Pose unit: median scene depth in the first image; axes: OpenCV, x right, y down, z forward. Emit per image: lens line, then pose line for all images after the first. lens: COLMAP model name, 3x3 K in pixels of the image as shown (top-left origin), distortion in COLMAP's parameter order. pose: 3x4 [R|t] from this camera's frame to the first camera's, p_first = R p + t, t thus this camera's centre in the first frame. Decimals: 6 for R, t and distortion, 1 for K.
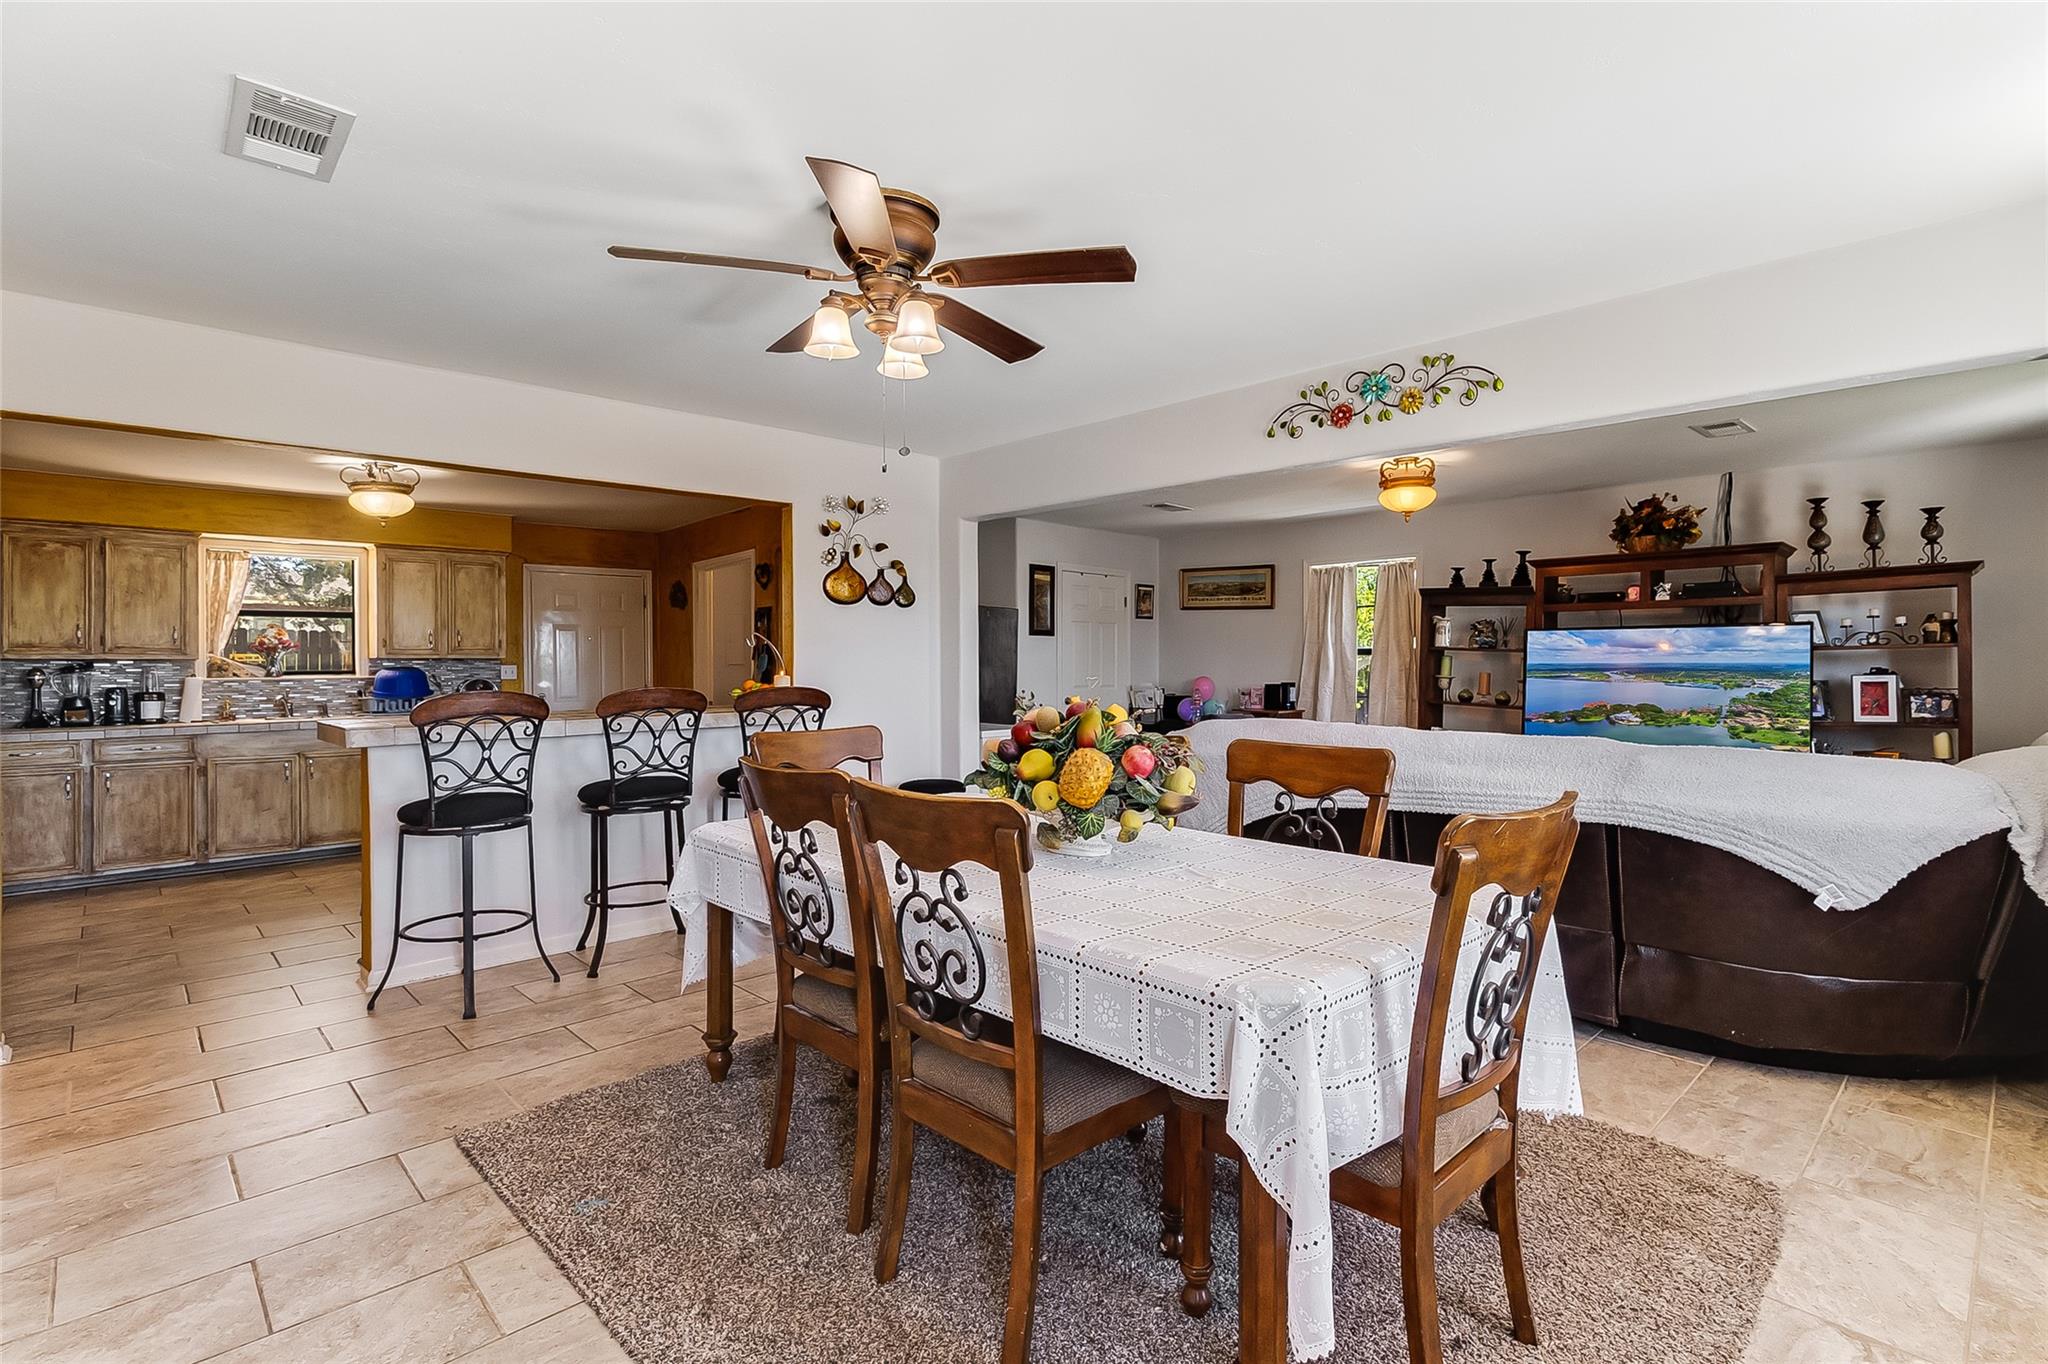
lens RADIAL K [[973.8, 0, 1015.9], [0, 973.8, 630.0], [0, 0, 1]] dist [0.000877, 0.000281]
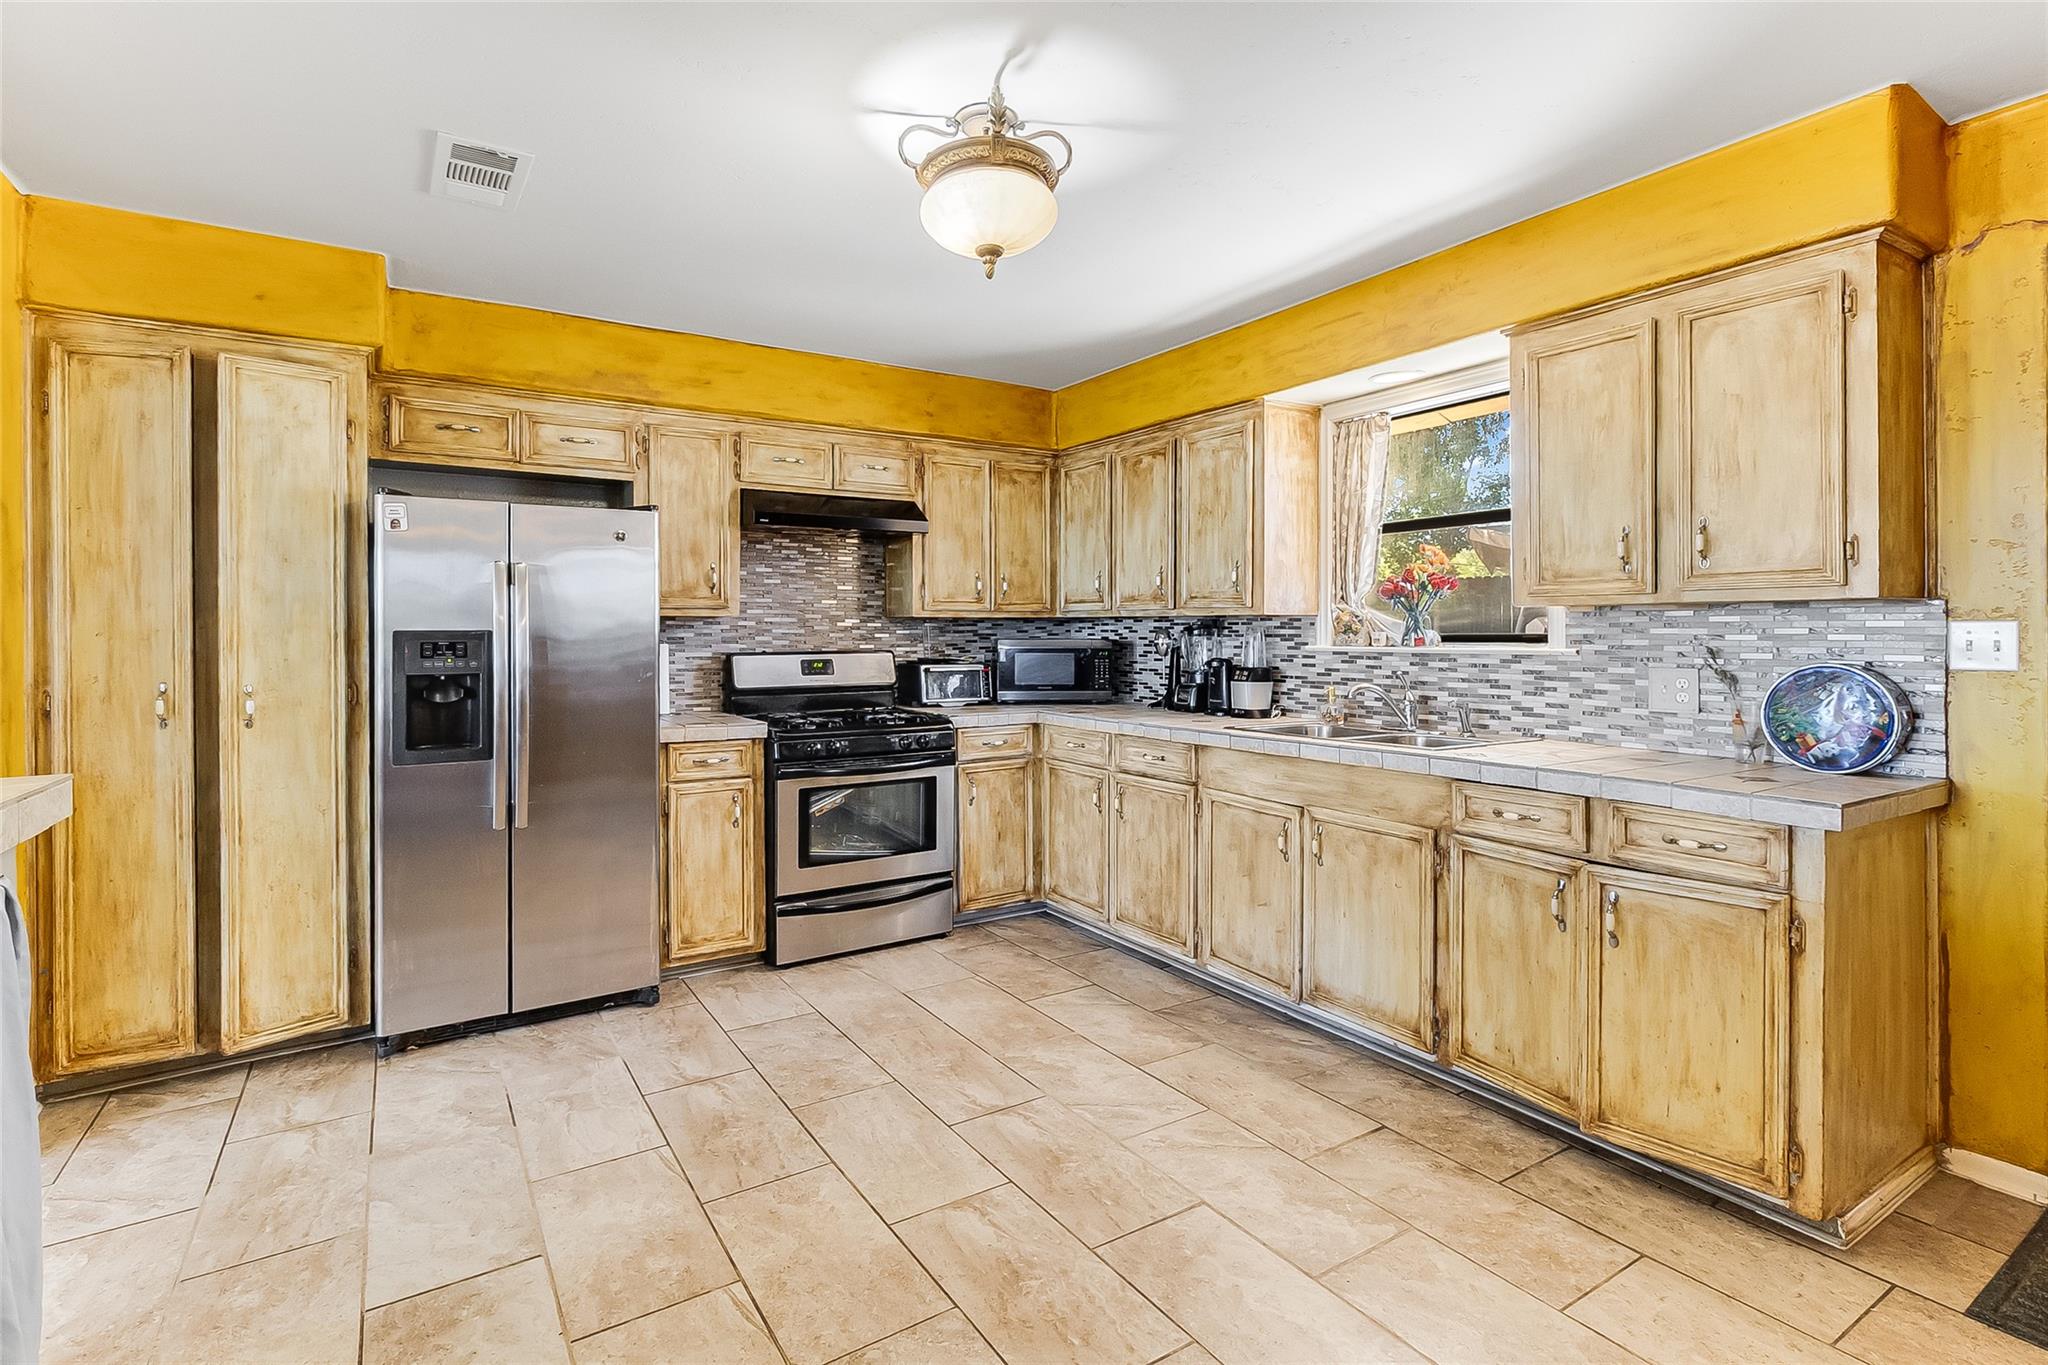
lens RADIAL K [[973.8, 0, 1015.9], [0, 973.8, 630.5], [0, 0, 1]] dist [0.000877, 0.000281]
pose [[-0.186646, 0.005449, -0.982412, -0.243512], [0.045612, 0.998954, -0.003125, 0.036138], [0.981368, -0.045393, -0.186699, 0.983409]]
